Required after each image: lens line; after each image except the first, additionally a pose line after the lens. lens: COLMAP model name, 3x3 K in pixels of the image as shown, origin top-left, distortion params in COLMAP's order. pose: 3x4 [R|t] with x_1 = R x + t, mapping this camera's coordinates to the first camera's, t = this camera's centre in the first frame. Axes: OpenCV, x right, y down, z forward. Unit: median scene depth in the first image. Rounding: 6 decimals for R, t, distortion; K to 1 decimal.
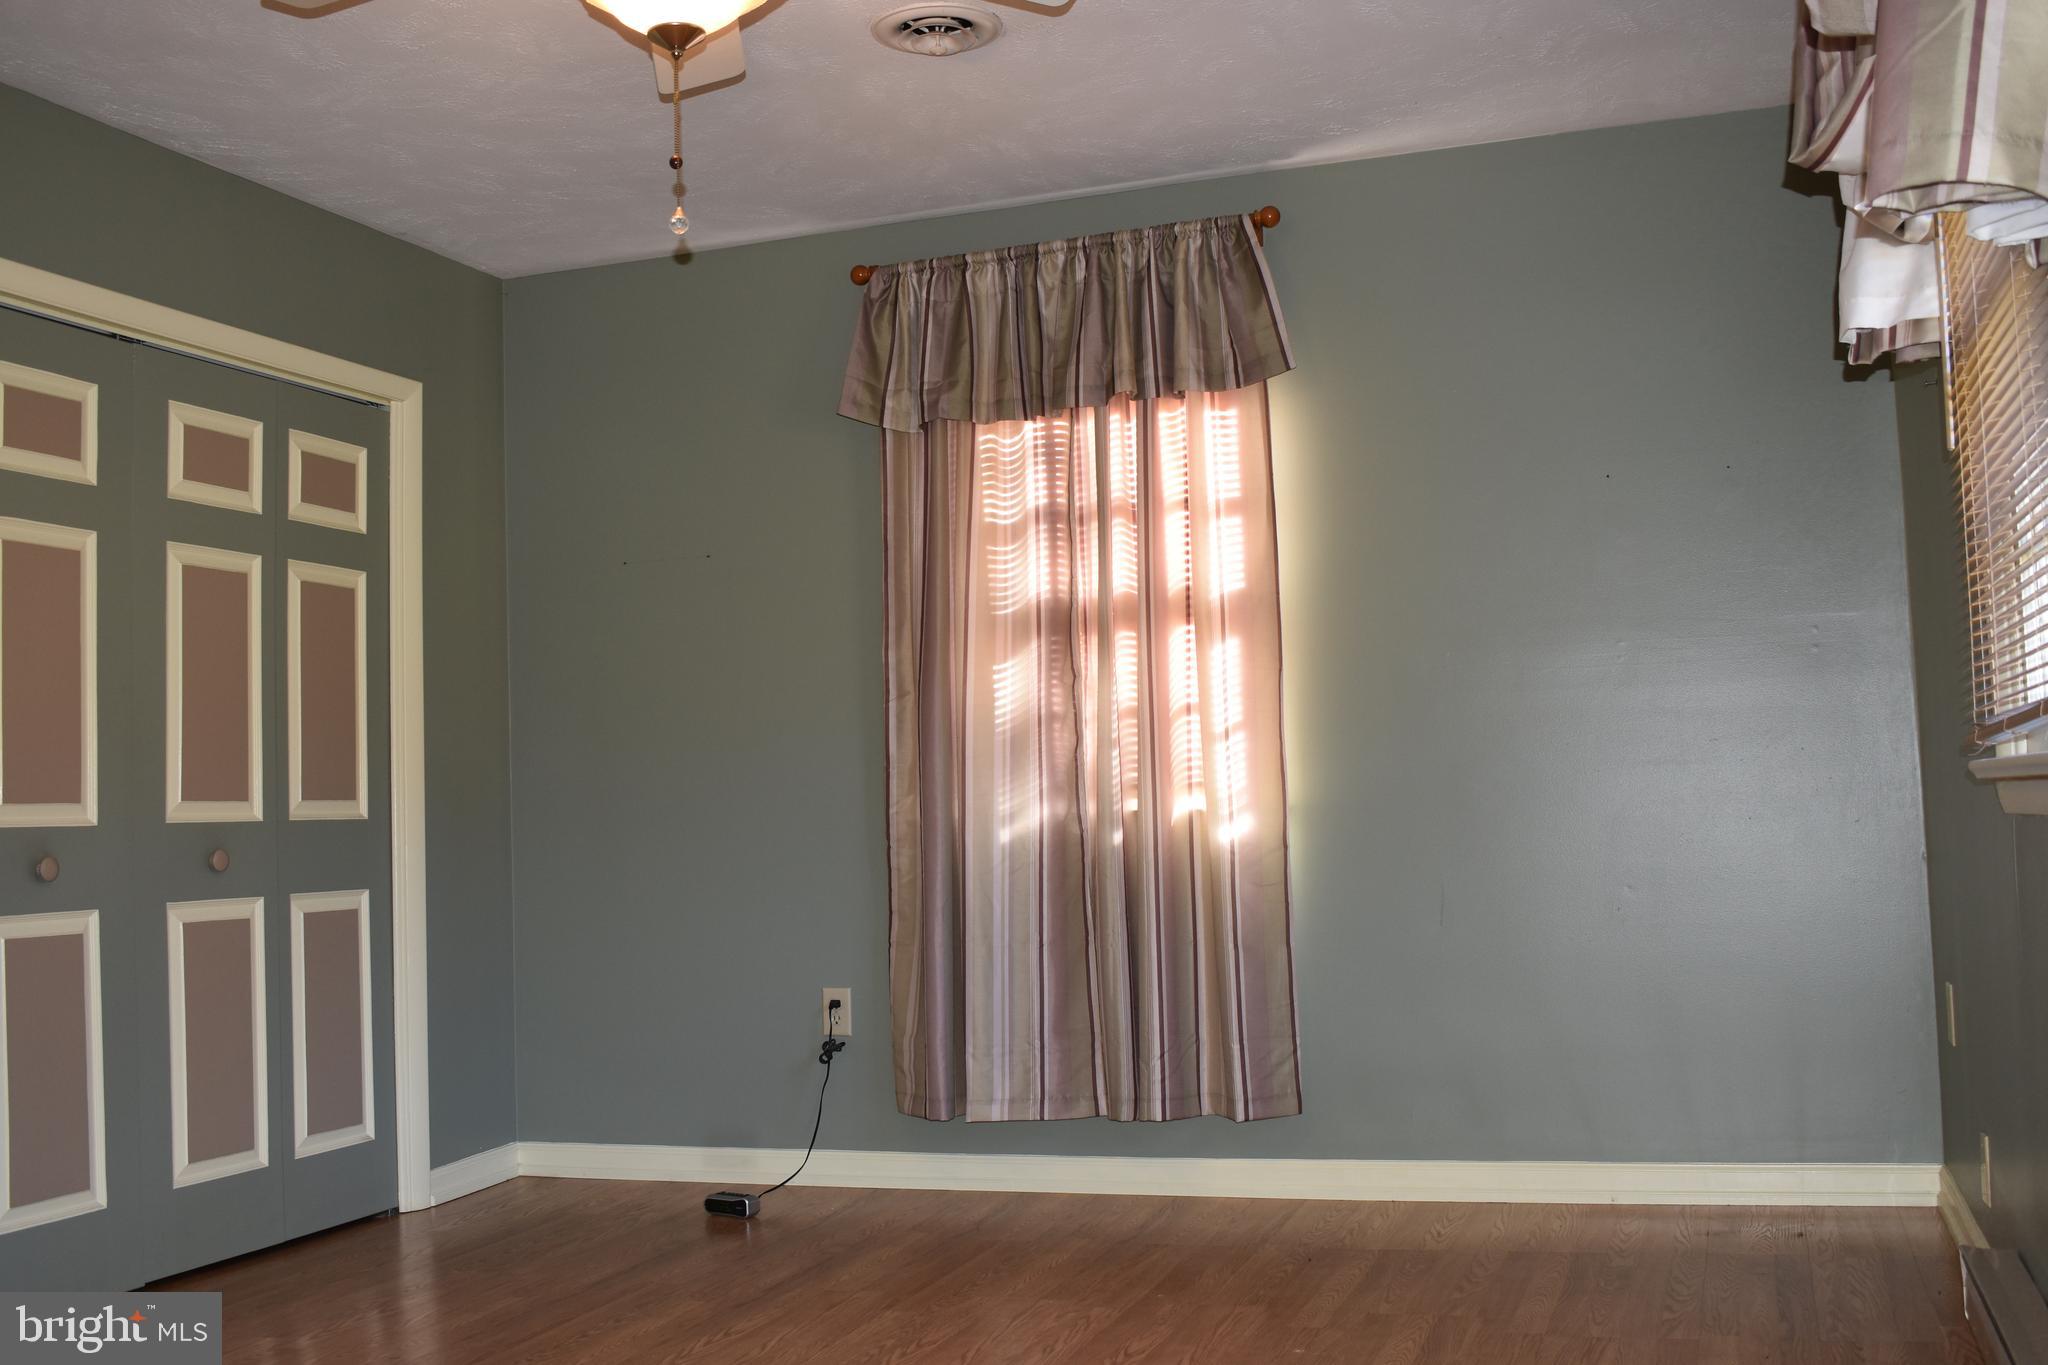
lens RADIAL K [[2080.3, 0, 1034.2], [0, 2080.3, 688.1], [0, 0, 1]] dist [-0.013249, -0.050321]
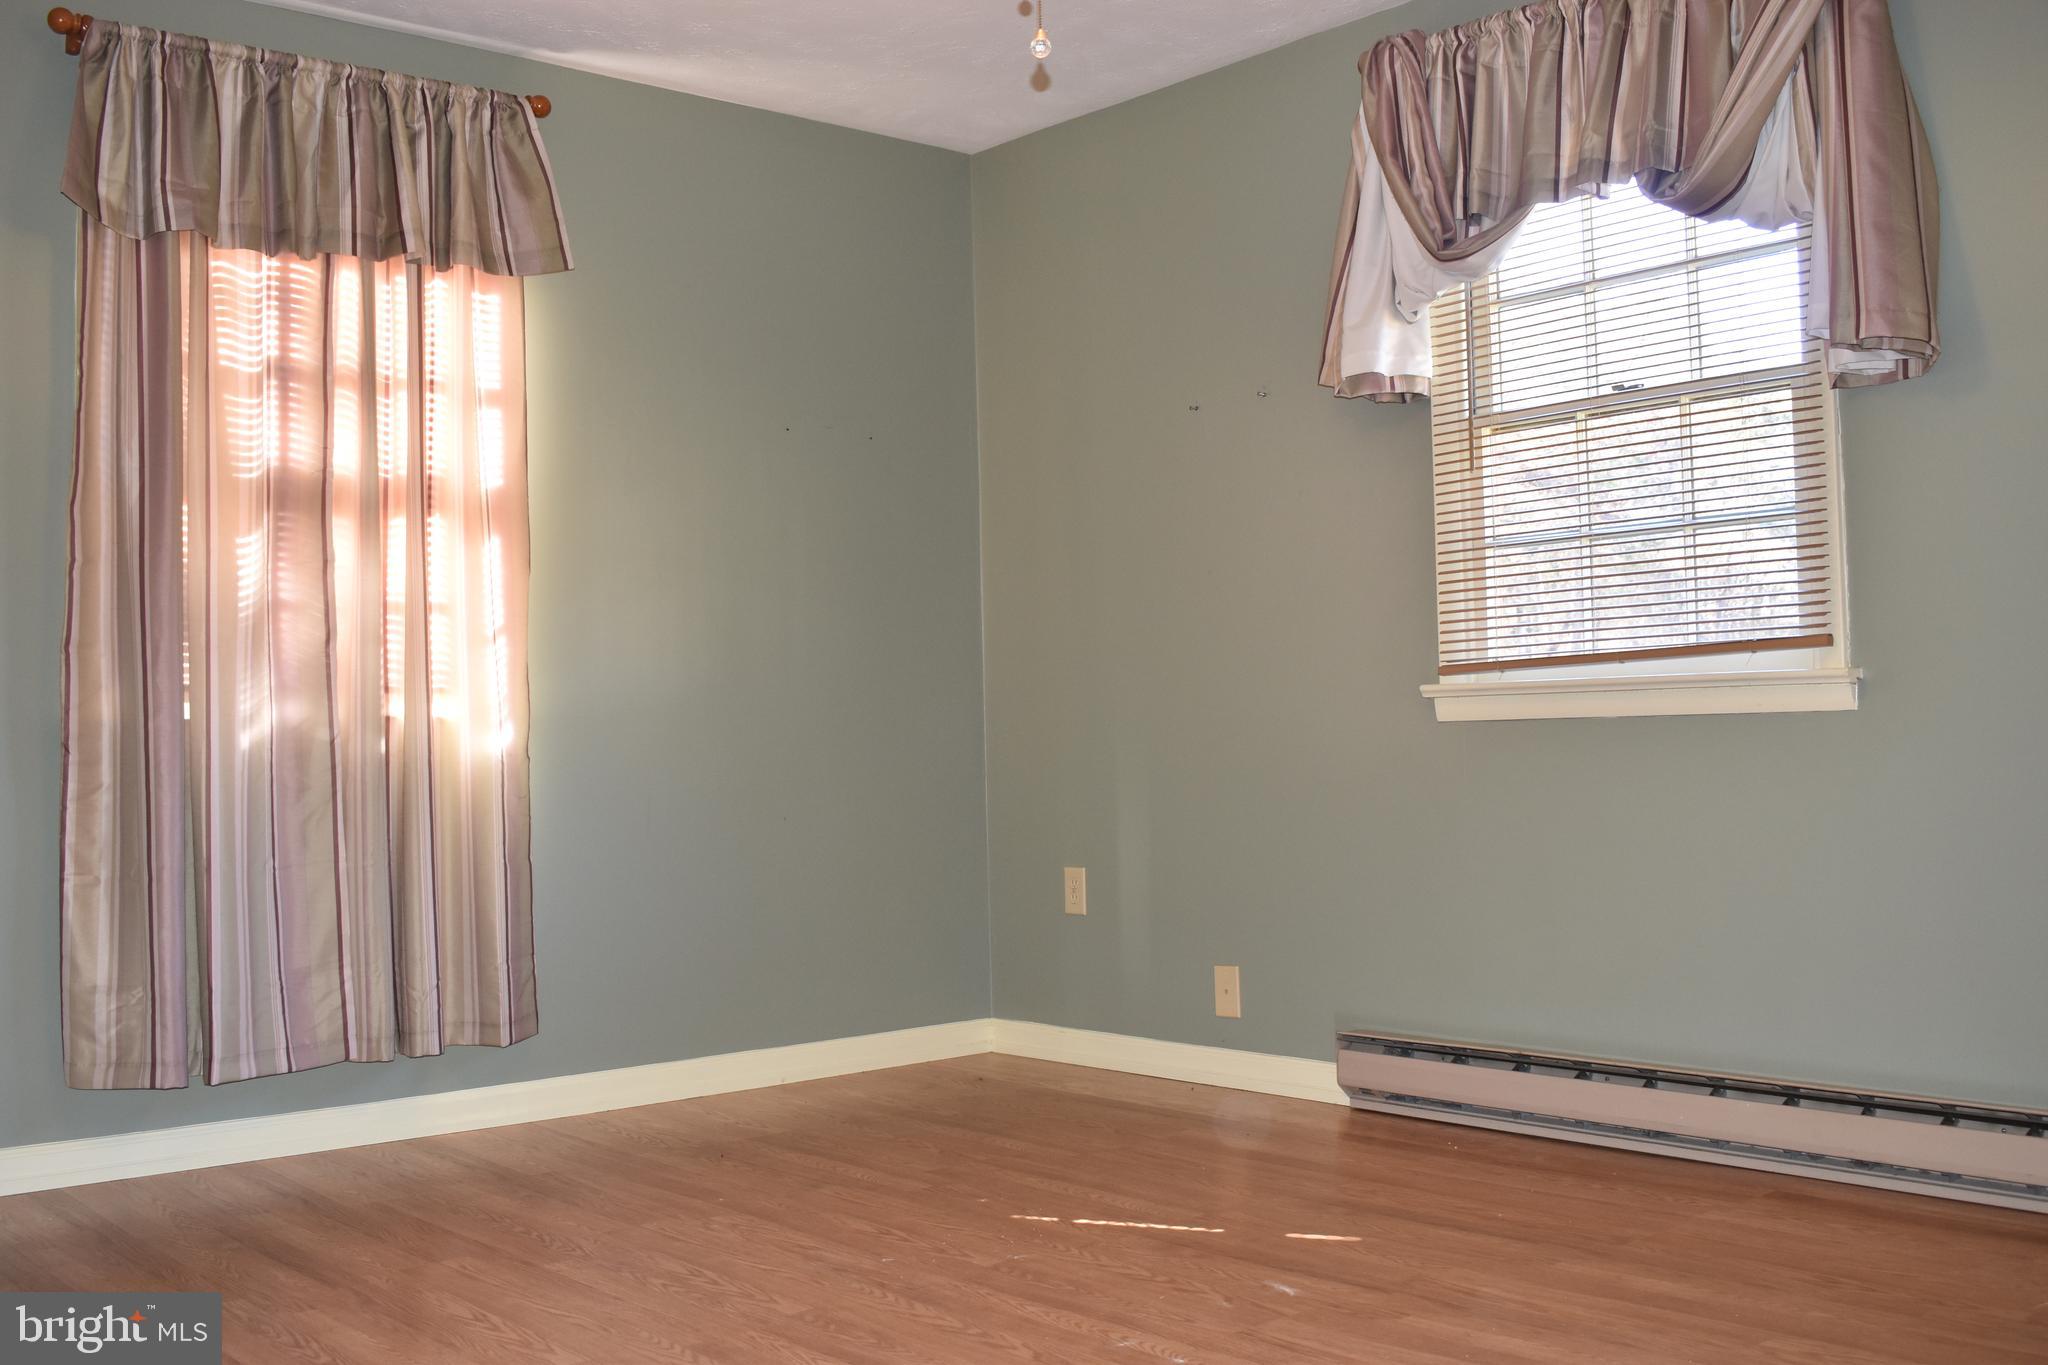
lens RADIAL K [[2080.3, 0, 1034.2], [0, 2080.3, 688.1], [0, 0, 1]] dist [-0.013249, -0.050321]
pose [[0.515994, 0.048012, 0.855245, -0.568192], [-0.051243, 0.998370, -0.025131, 0.054387], [-0.855058, -0.030858, 0.517614, 0.291347]]
